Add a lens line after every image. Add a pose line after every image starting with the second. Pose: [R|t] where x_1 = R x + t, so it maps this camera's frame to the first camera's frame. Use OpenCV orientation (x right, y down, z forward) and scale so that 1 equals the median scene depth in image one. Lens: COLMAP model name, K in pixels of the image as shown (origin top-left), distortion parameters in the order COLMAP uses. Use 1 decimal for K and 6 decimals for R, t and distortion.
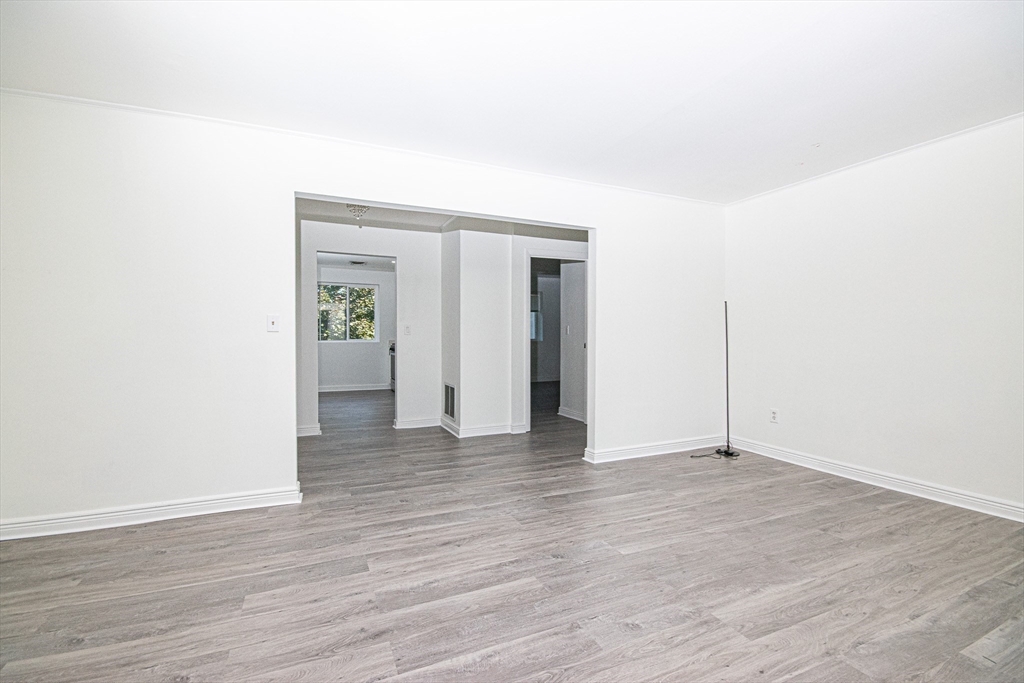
lens RADIAL K [[445.4, 0, 510.1], [0, 445.4, 340.7], [0, 0, 1]] dist [-0.000786, -0.005559]
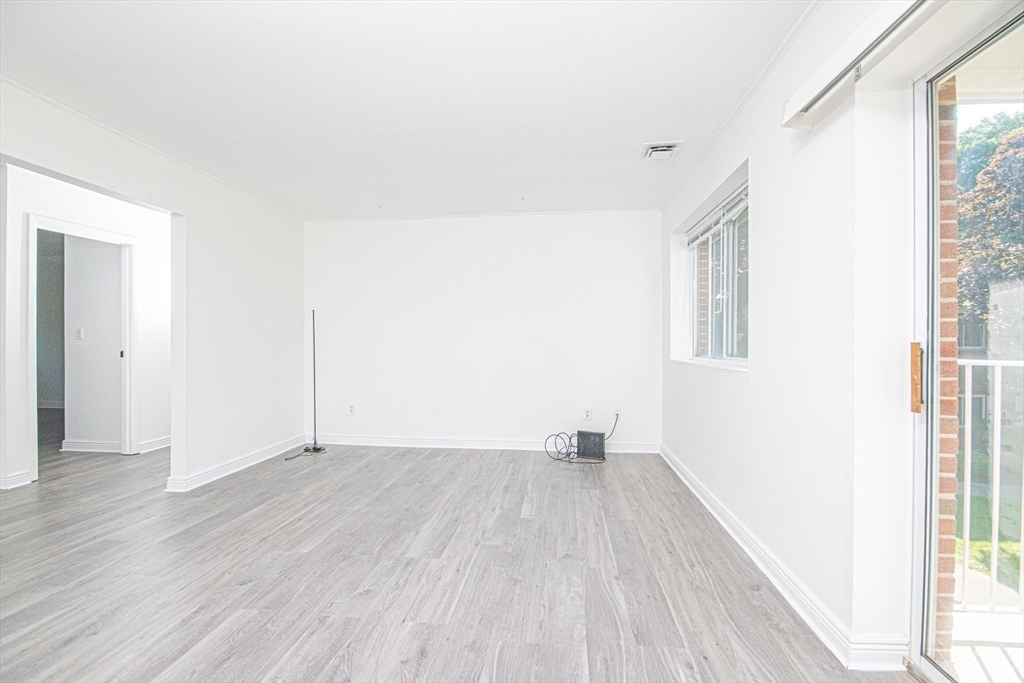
lens RADIAL K [[445.4, 0, 510.1], [0, 445.4, 340.7], [0, 0, 1]] dist [-0.000786, -0.005559]
pose [[0.504571, 0.005789, 0.863351, -0.354317], [0.003841, 0.999953, -0.008949, -0.004119], [-0.863362, 0.007831, 0.504525, 0.051683]]
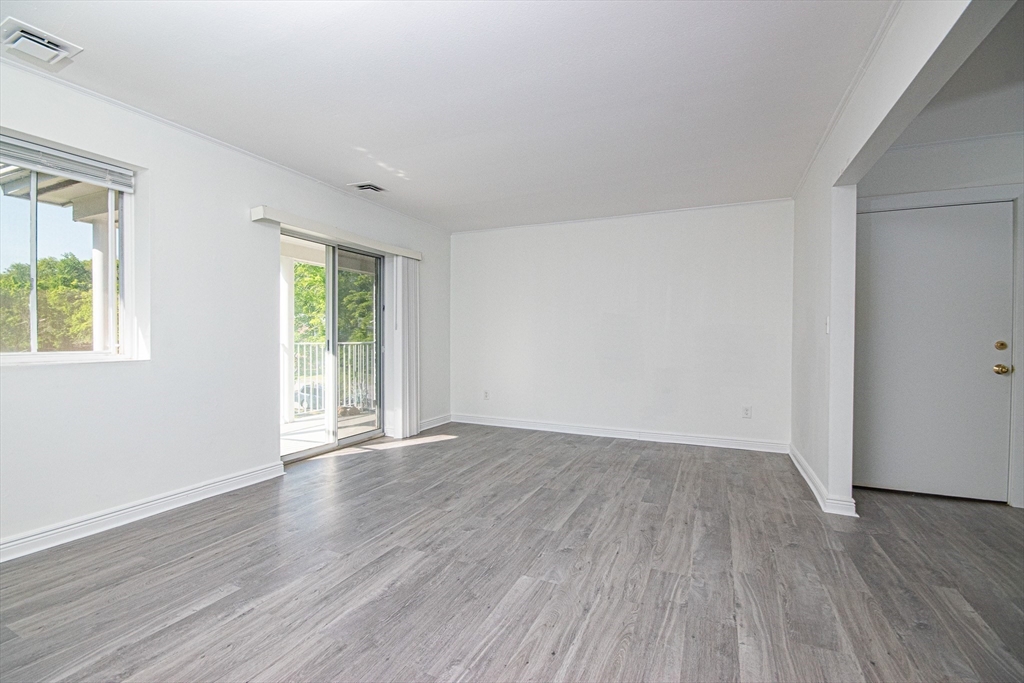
lens RADIAL K [[455.1, 0, 510.3], [0, 455.1, 341.4], [0, 0, 1]] dist [0.012343, -0.013293]
pose [[-0.750648, 0.003389, -0.660694, 0.773885], [-0.008602, 0.999852, 0.014902, -0.011617], [0.660647, 0.016870, -0.750507, 1.458704]]
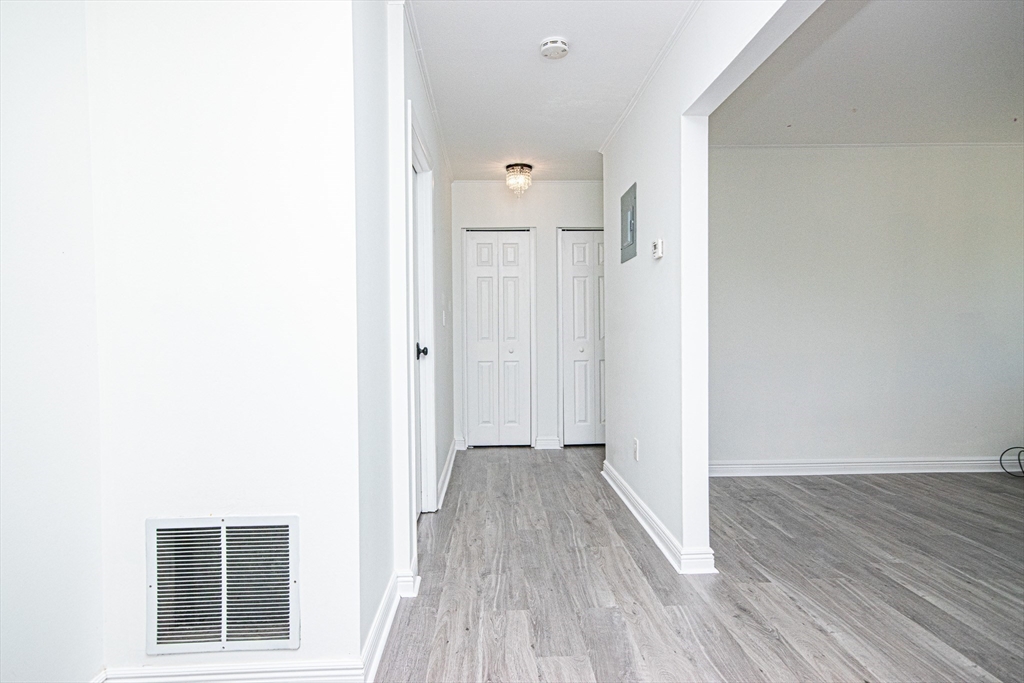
lens RADIAL K [[537.7, 0, 498.4], [0, 537.7, 345.7], [0, 0, 1]] dist [-0.012336, 0.001839]
pose [[0.406130, -0.029432, 0.913341, -0.727280], [0.019578, 0.999532, 0.023504, -0.014022], [-0.913606, 0.008336, 0.406516, 1.475042]]
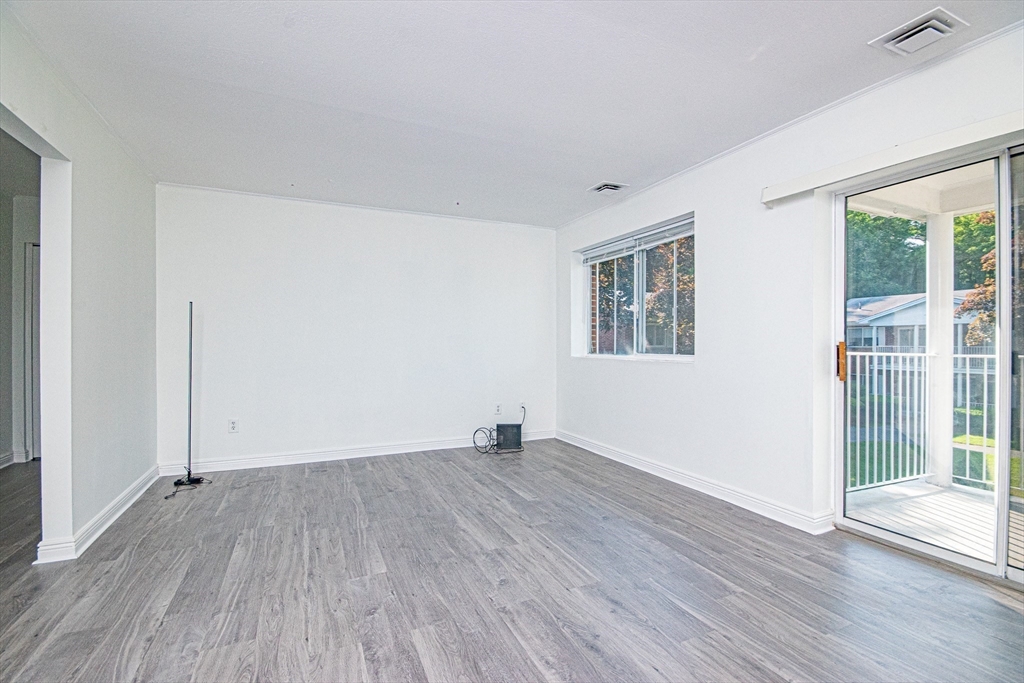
lens RADIAL K [[455.1, 0, 510.3], [0, 455.1, 341.4], [0, 0, 1]] dist [0.012343, -0.013293]
pose [[-0.005204, 0.005297, 0.999972, -0.636564], [0.008297, 0.999952, -0.005254, -0.007091], [-0.999952, 0.008269, -0.005248, 0.639009]]
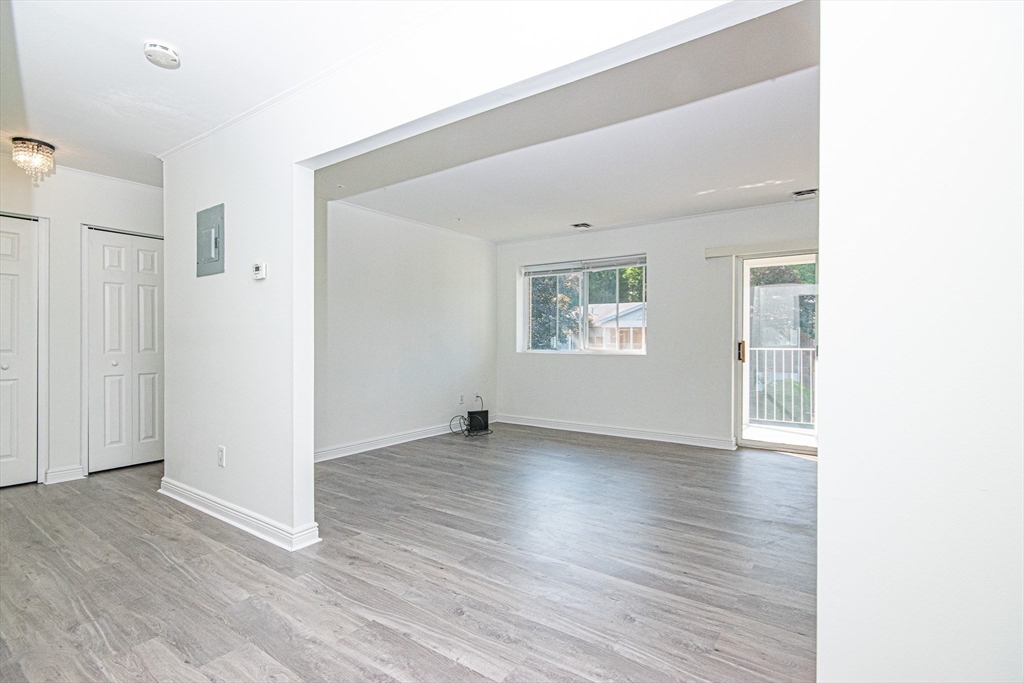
lens RADIAL K [[482.6, 0, 497.9], [0, 482.6, 343.6], [0, 0, 1]] dist [0.000273, -0.015645]
pose [[-0.488976, -0.004115, 0.872288, -0.818660], [0.006468, 0.999944, 0.008343, -0.017610], [-0.872273, 0.009721, -0.488922, 1.682831]]
